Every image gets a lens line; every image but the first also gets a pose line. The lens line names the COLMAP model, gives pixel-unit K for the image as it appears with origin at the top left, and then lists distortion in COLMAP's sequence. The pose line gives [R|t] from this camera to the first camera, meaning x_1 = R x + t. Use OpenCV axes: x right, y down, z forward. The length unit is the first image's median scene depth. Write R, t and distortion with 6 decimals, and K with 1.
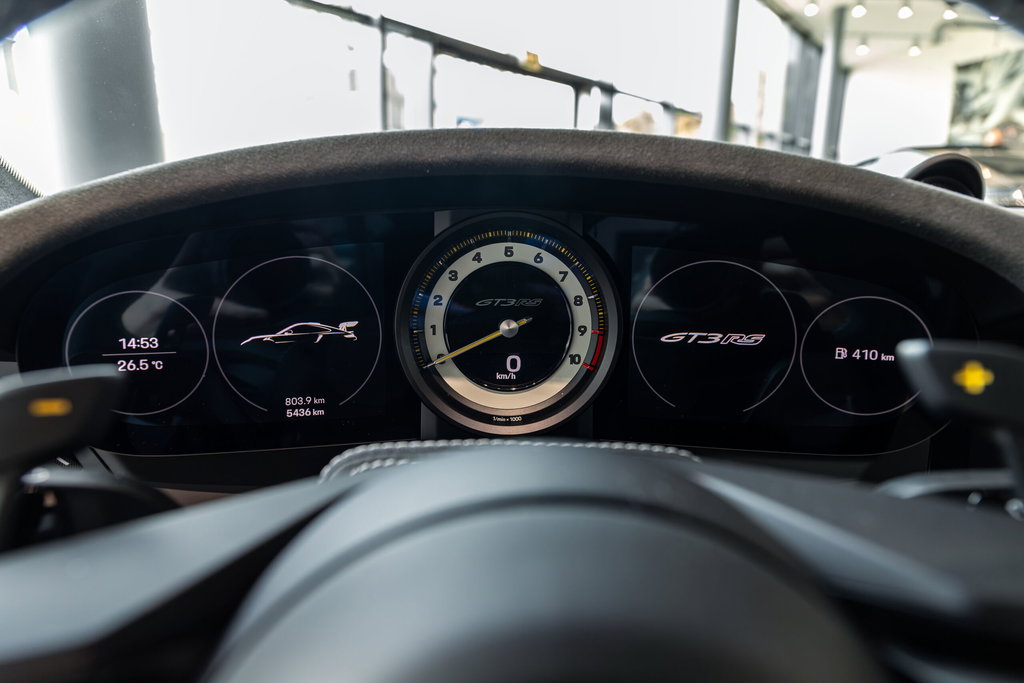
lens RADIAL K [[668.5, 0, 509.6], [0, 668.5, 343.1], [0, 0, 1]] dist [0.004494, -0.001745]
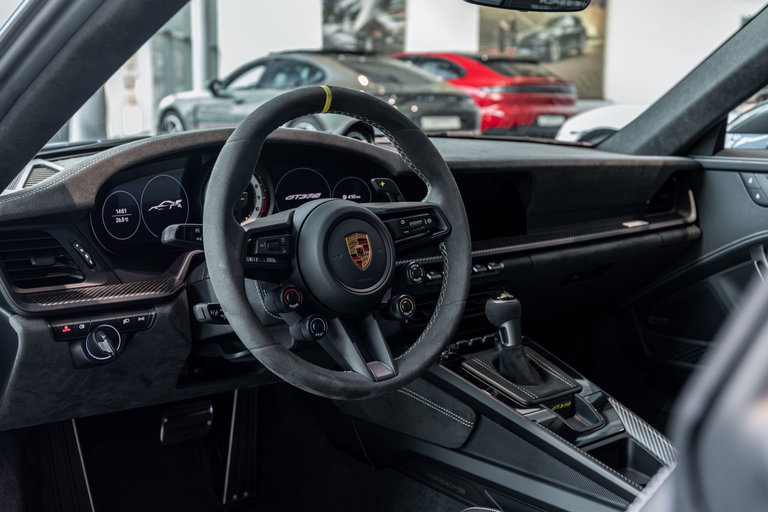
lens RADIAL K [[924.6, 0, 388.5], [0, 924.6, 255.4], [0, 0, 1]] dist [-0.012340, 0.000000]
pose [[0.806196, -0.108616, 0.581592, -1.604992], [0.134586, 0.990901, -0.001504, 0.277880], [-0.576137, 0.079487, 0.813479, -2.209529]]
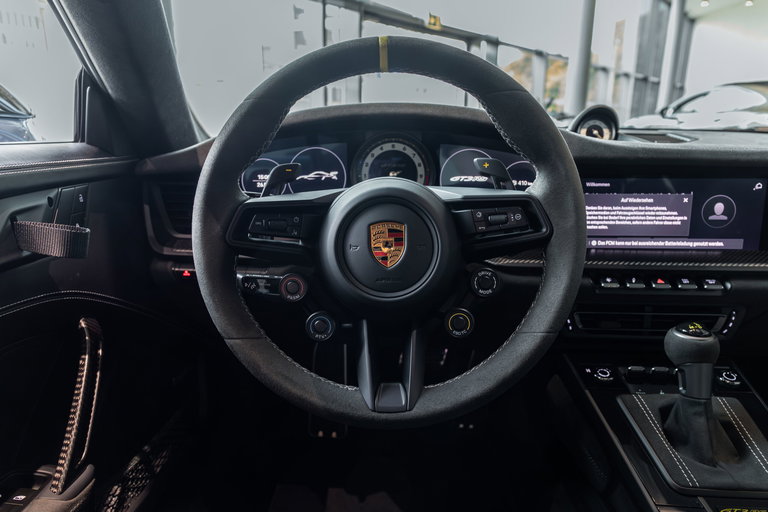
lens RADIAL K [[520.4, 0, 380.7], [0, 520.4, 255.0], [0, 0, 1]] dist [0.043654, 0.000293]
pose [[0.997577, 0.012230, -0.068489, 0.095086], [-0.010419, 0.999588, 0.026741, 0.238979], [0.068787, -0.025963, 0.997293, -1.080255]]
